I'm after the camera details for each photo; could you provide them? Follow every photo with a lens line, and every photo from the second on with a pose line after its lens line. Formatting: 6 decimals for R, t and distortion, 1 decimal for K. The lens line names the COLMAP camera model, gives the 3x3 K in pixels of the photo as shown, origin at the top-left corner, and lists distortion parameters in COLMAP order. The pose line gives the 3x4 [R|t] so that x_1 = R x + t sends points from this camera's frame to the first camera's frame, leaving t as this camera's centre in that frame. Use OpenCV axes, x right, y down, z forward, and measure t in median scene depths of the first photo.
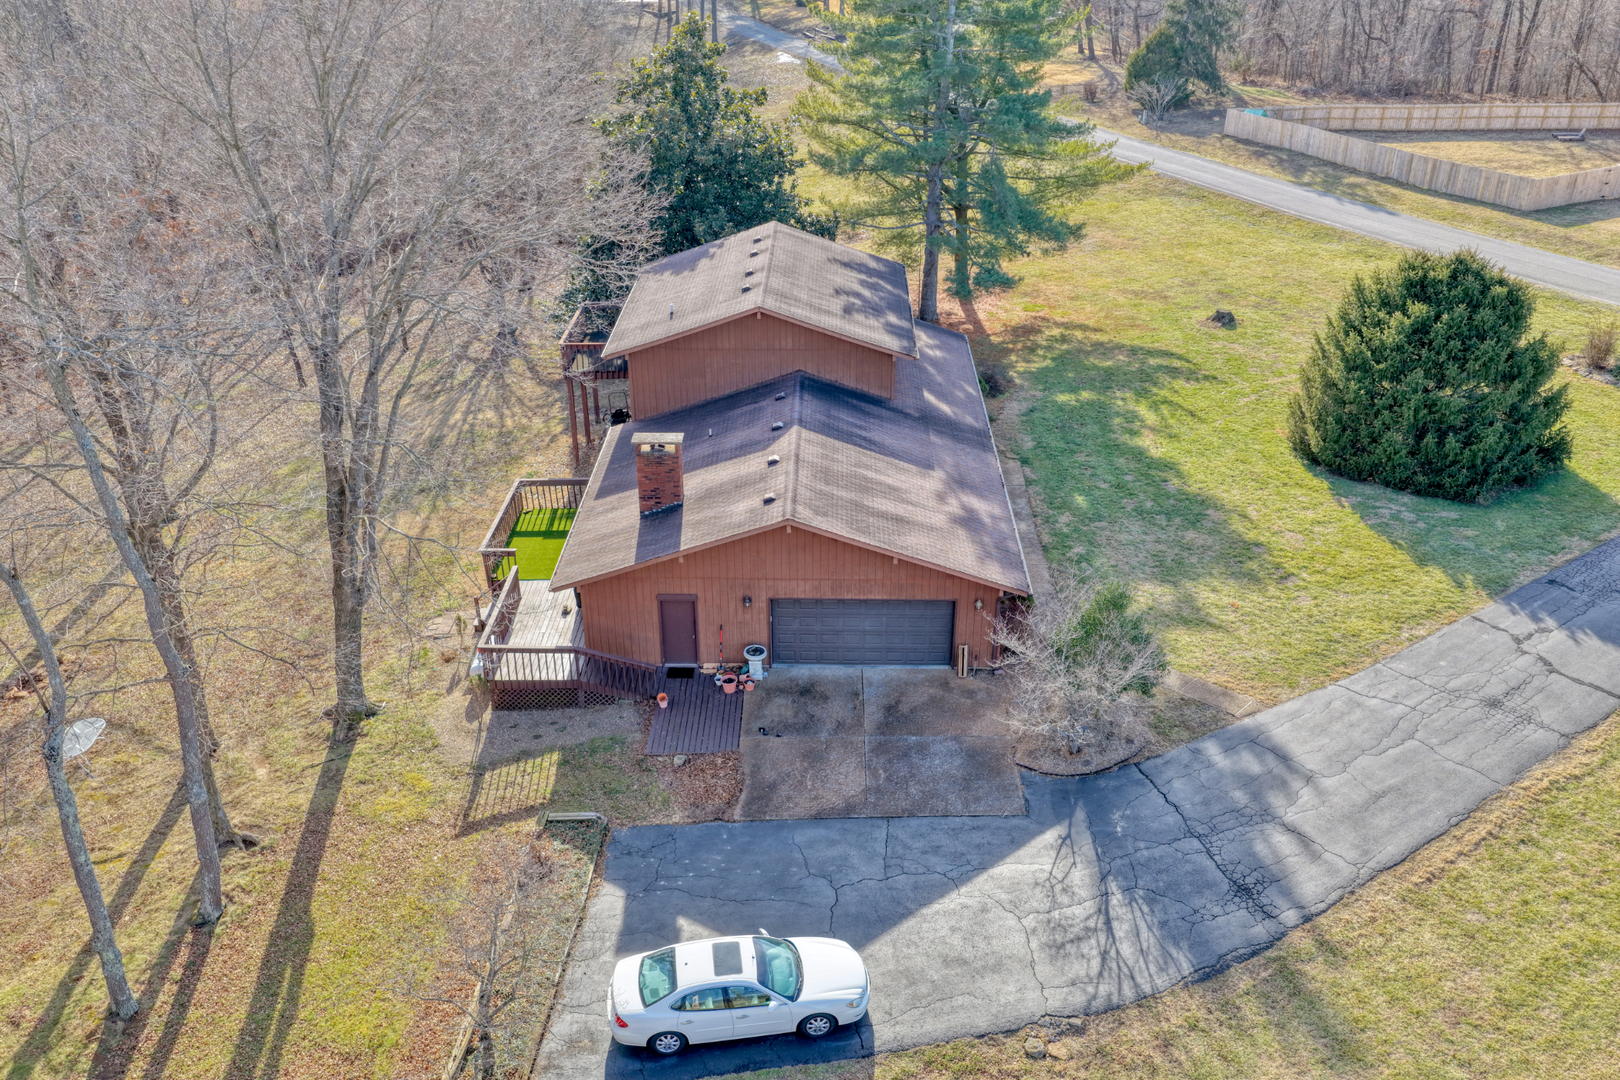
lens RADIAL K [[1341.4, 0, 810.0], [0, 1341.4, 540.0], [0, 0, 1]] dist [-0.011591, -0.002608]
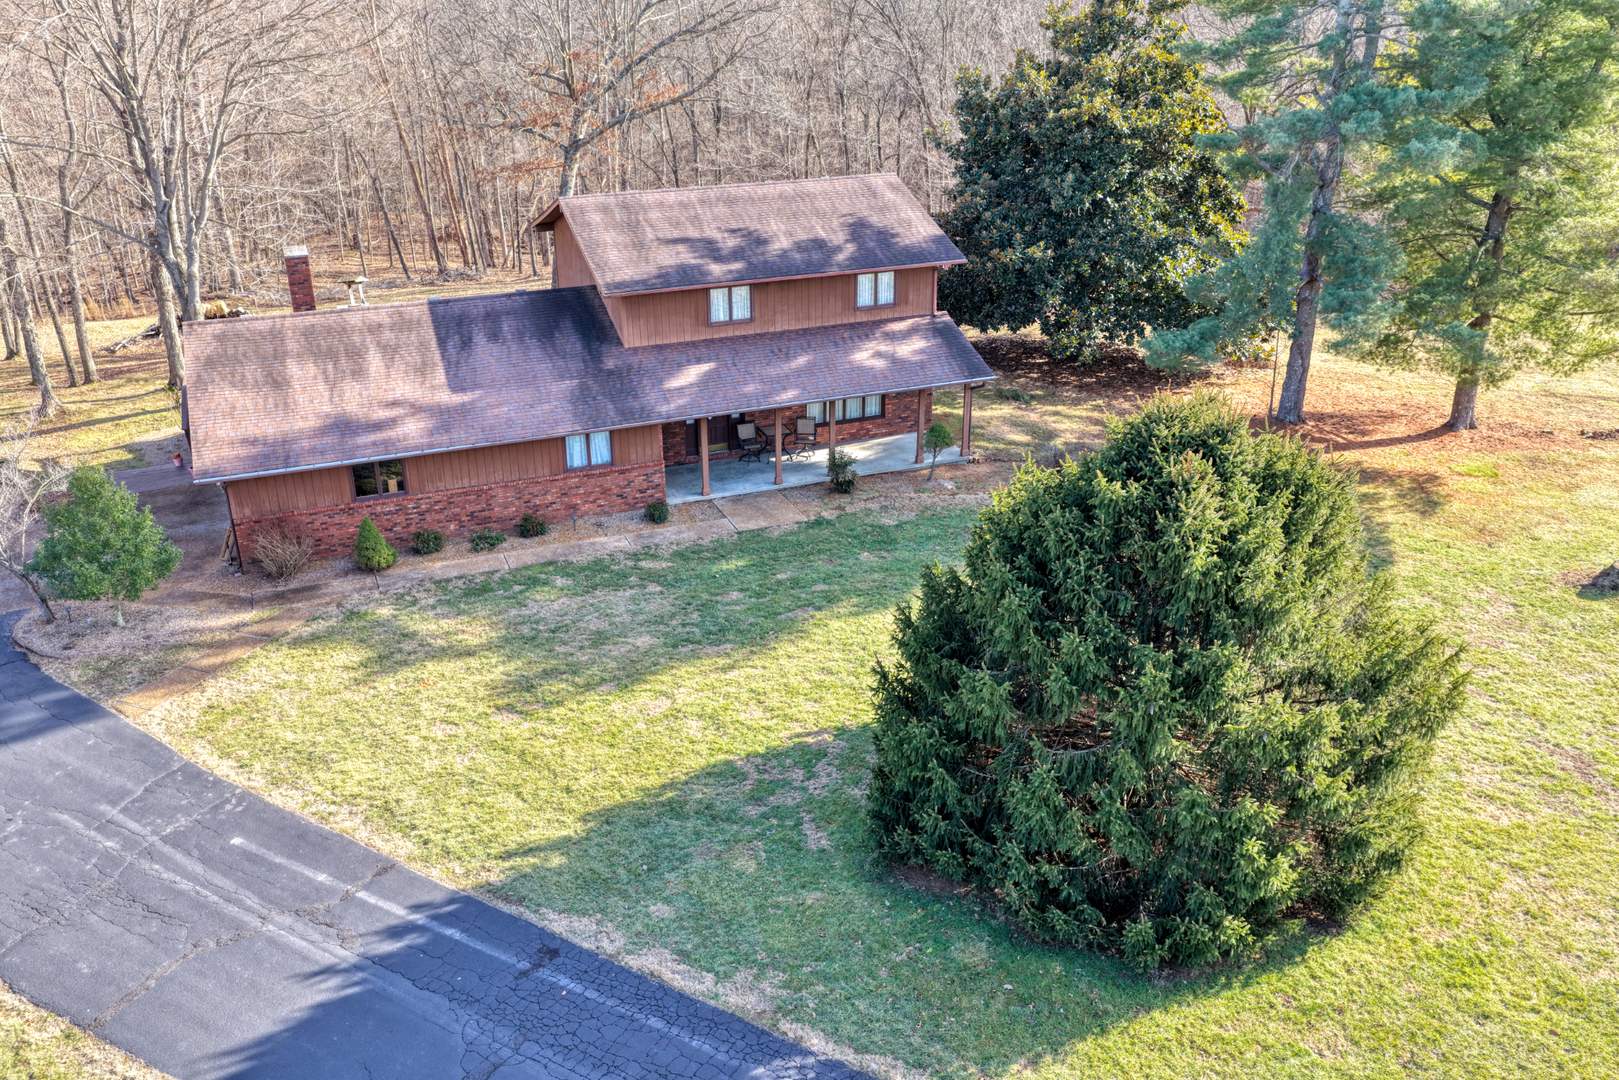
lens RADIAL K [[1340.5, 0, 809.5], [0, 1340.5, 540.0], [0, 0, 1]] dist [-0.011591, -0.002608]
pose [[0.369302, 0.382195, -0.847079, 0.861209], [-0.402581, 0.887340, 0.224847, -0.230480], [0.837583, 0.257981, 0.481561, 0.724138]]
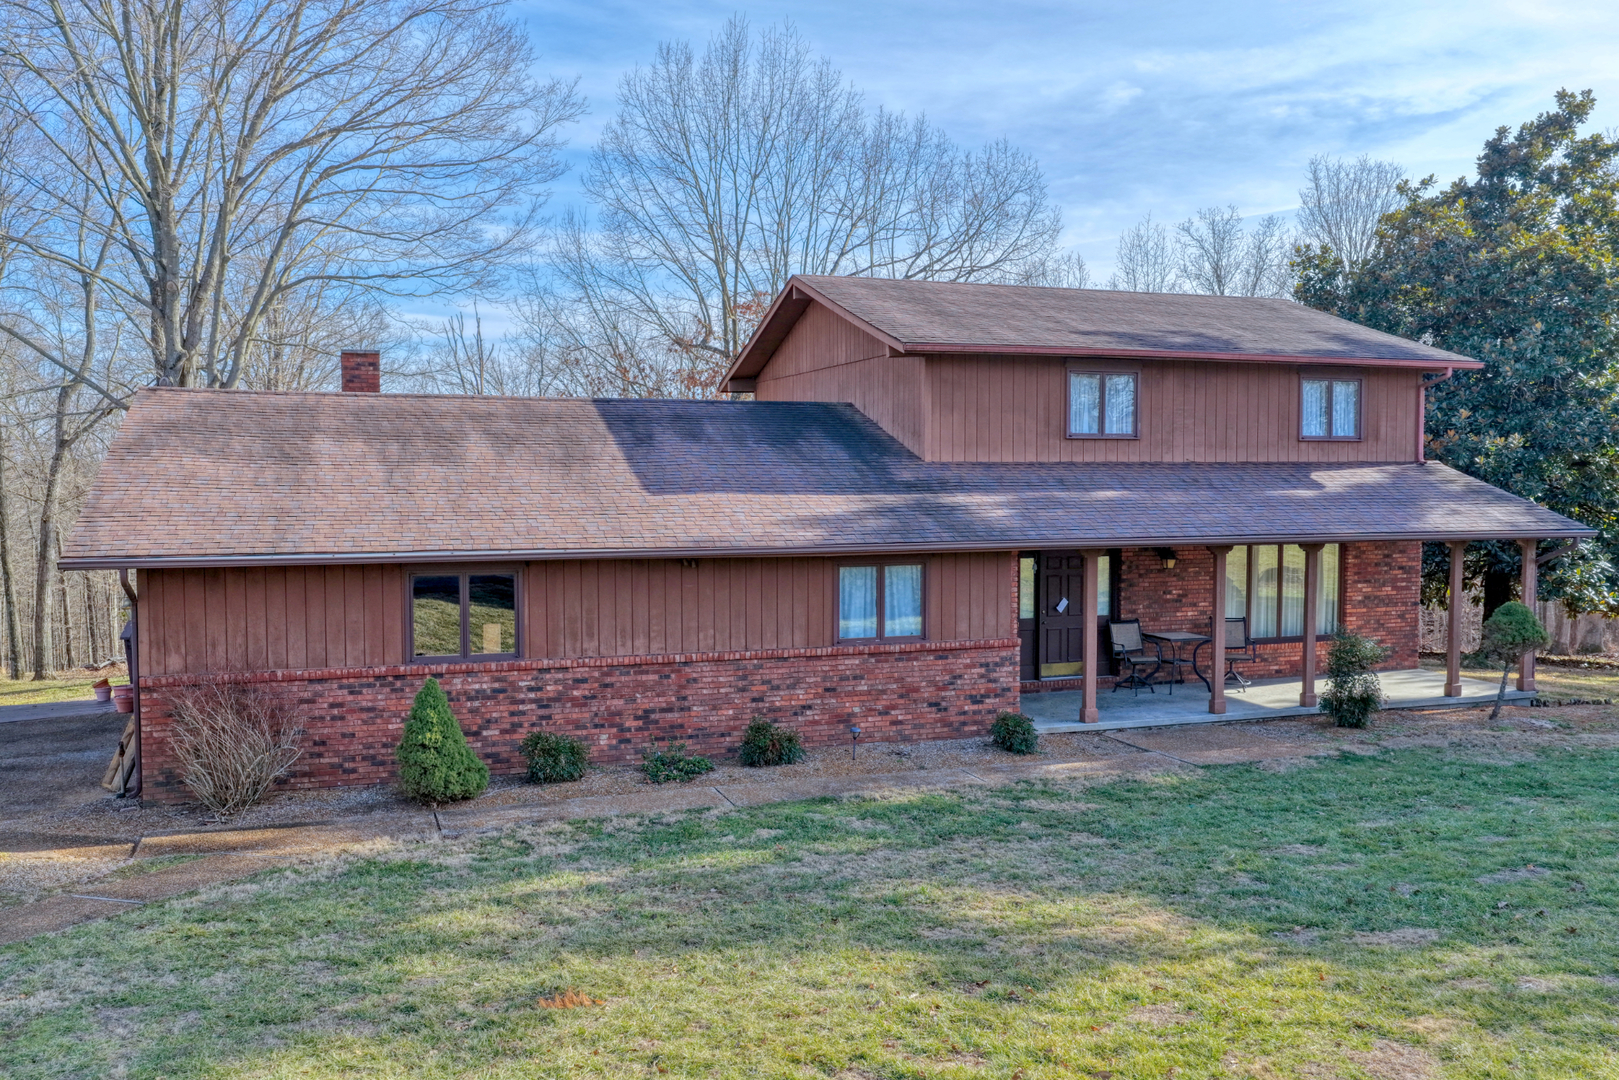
lens RADIAL K [[1340.5, 0, 809.5], [0, 1340.5, 540.0], [0, 0, 1]] dist [-0.011591, -0.002608]
pose [[0.326610, 0.043257, -0.944169, 0.487619], [-0.408509, 0.907288, -0.099746, -0.015611], [0.852318, 0.418280, 0.314000, 0.832183]]
